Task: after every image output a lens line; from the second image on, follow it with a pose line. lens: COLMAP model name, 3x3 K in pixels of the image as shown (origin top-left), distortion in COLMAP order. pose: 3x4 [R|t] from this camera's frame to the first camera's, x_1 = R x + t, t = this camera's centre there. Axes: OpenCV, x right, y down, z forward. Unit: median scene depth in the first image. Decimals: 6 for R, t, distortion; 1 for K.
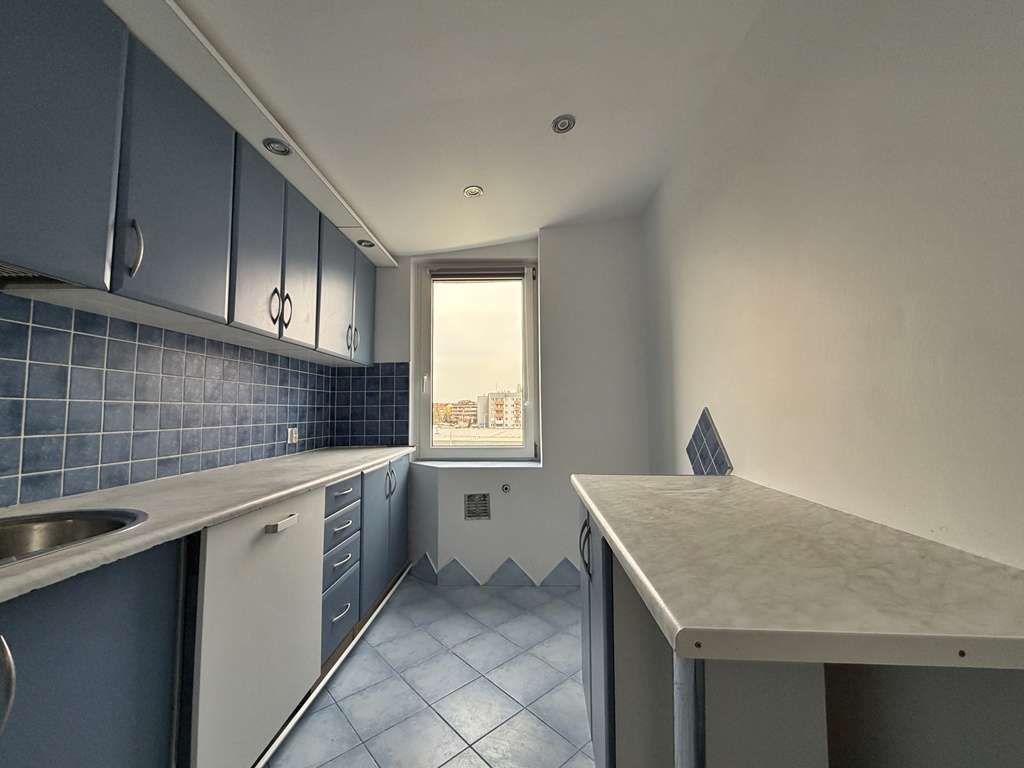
lens RADIAL K [[408.2, 0, 510.0], [0, 408.2, 382.6], [0, 0, 1]] dist [-0.000184, 0.000209]
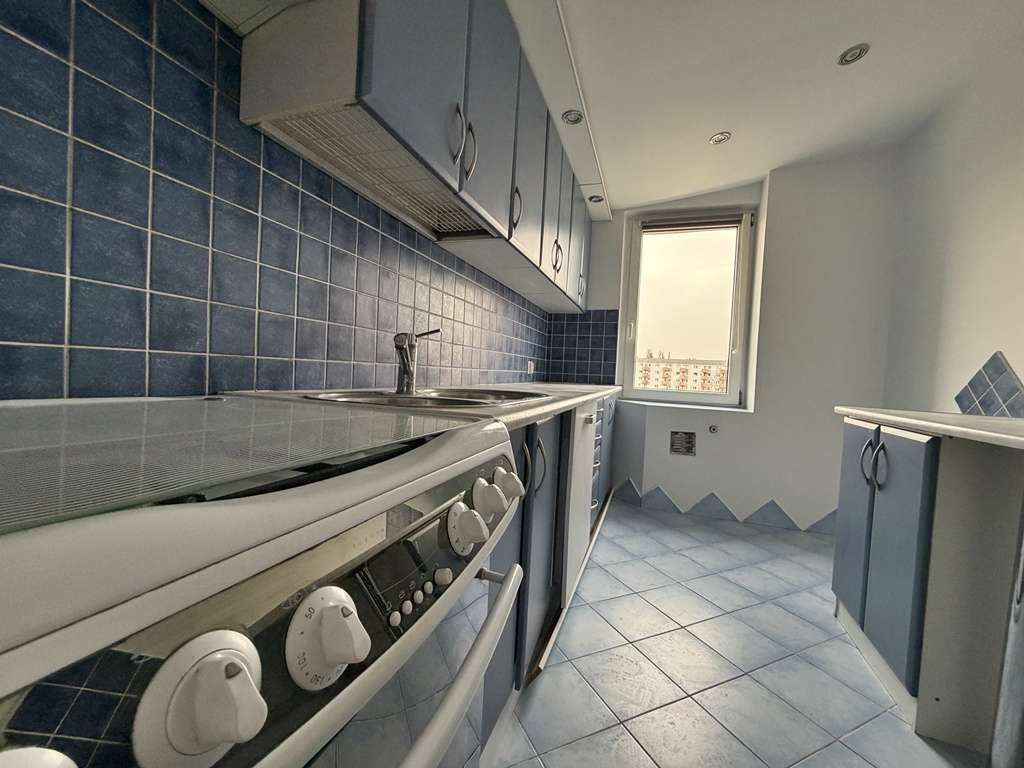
lens RADIAL K [[408.2, 0, 510.0], [0, 408.2, 382.6], [0, 0, 1]] dist [-0.000184, 0.000209]
pose [[0.954176, 0.060676, -0.293029, -0.203078], [-0.033362, 0.994693, 0.097331, 0.050506], [0.297380, -0.083095, 0.951136, -0.152239]]
